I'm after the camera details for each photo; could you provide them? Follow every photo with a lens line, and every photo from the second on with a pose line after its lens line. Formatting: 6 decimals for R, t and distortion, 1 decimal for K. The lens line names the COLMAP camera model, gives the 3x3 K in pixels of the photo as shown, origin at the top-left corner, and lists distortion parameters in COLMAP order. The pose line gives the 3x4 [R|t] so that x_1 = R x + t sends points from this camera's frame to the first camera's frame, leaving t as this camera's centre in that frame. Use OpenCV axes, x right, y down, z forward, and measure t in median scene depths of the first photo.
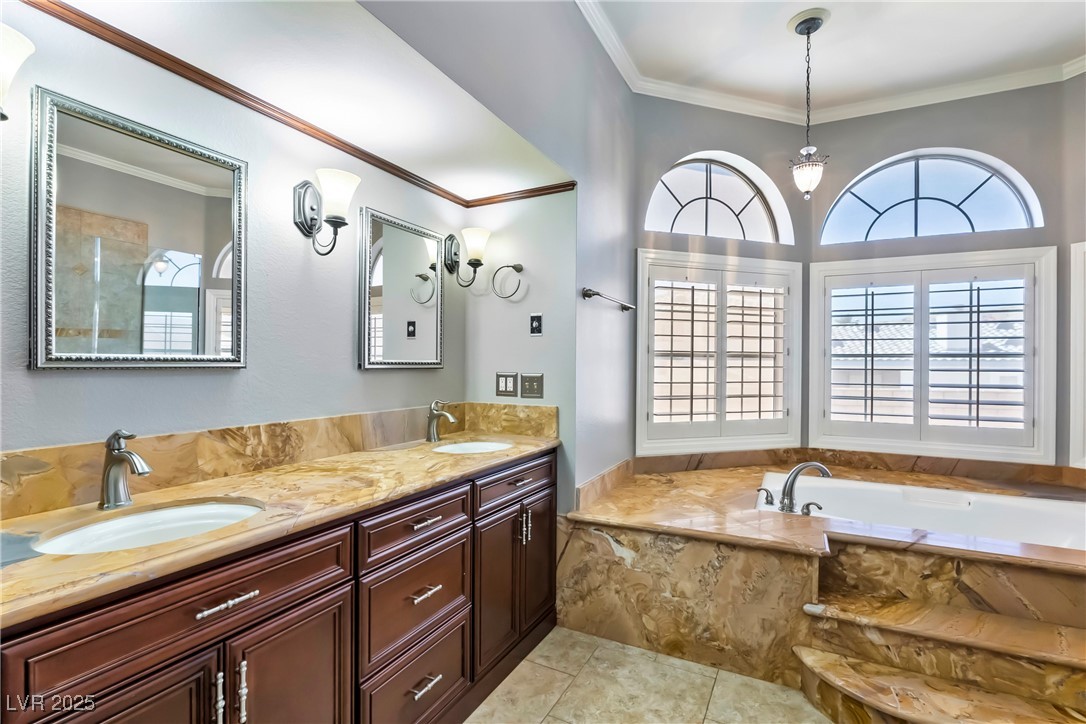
lens RADIAL K [[499.9, 0, 542.1], [0, 499.9, 367.8], [0, 0, 1]] dist [-0.005822, -0.000499]
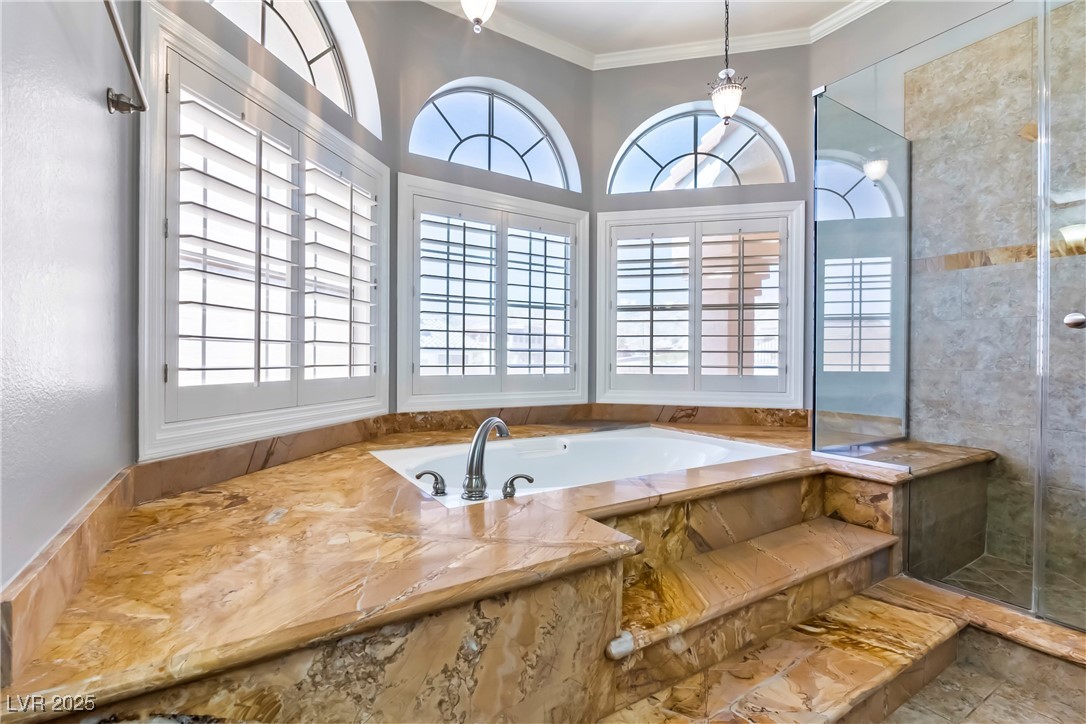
lens RADIAL K [[494.5, 0, 543.0], [0, 494.5, 362.0], [0, 0, 1]] dist [-0.013073, -0.000002]
pose [[0.511108, -0.008285, 0.859476, -0.001184], [0.003085, 0.999965, 0.007804, 0.141068], [-0.859511, -0.001338, 0.511116, 0.777001]]
